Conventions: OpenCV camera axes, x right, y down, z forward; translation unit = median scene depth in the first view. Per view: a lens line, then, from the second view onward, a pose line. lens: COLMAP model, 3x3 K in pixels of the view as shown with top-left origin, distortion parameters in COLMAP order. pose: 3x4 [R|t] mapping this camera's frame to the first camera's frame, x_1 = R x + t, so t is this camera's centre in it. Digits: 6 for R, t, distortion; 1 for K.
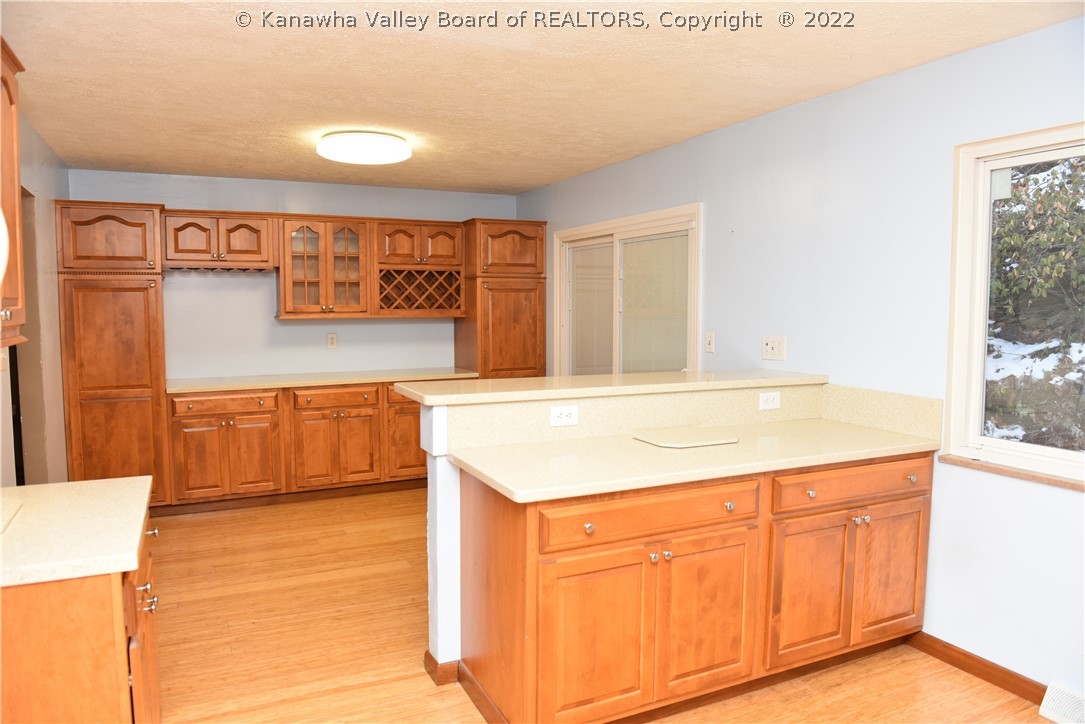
lens RADIAL K [[749.7, 0, 543.4], [0, 749.7, 364.1], [0, 0, 1]] dist [-0.046490, -0.003953]
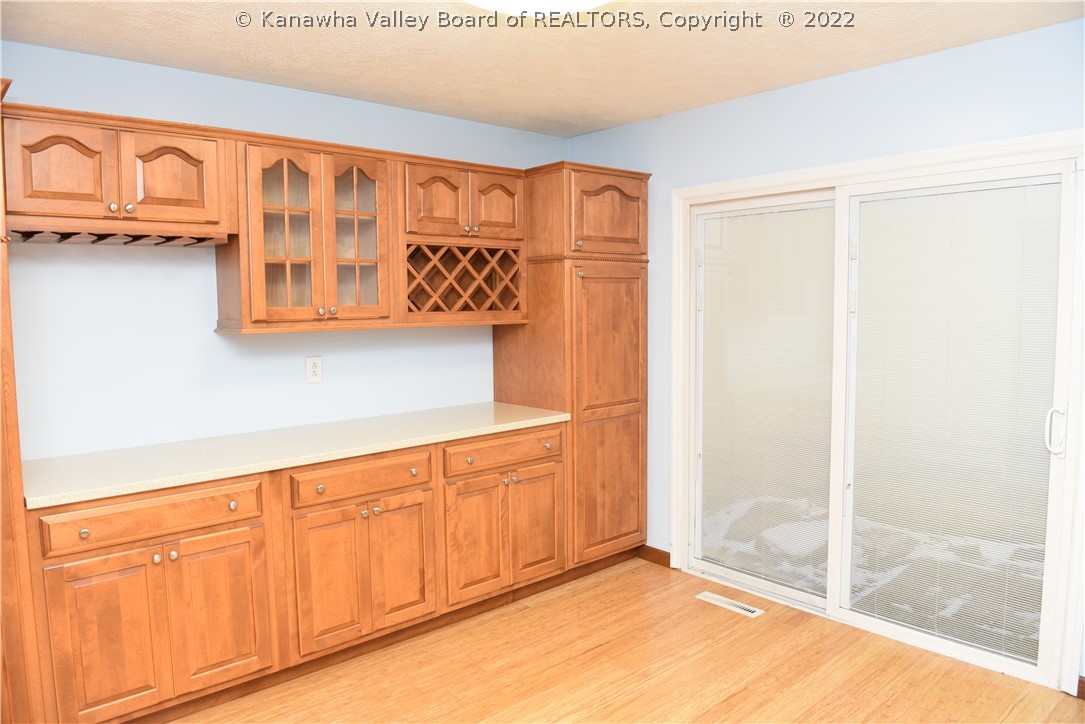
lens RADIAL K [[749.7, 0, 542.1], [0, 749.7, 361.8], [0, 0, 1]] dist [-0.046490, -0.003953]
pose [[0.959279, -0.033470, 0.280469, -0.292176], [0.033944, 0.999419, 0.003168, -0.035062], [-0.280412, 0.006481, 0.959858, 0.431563]]
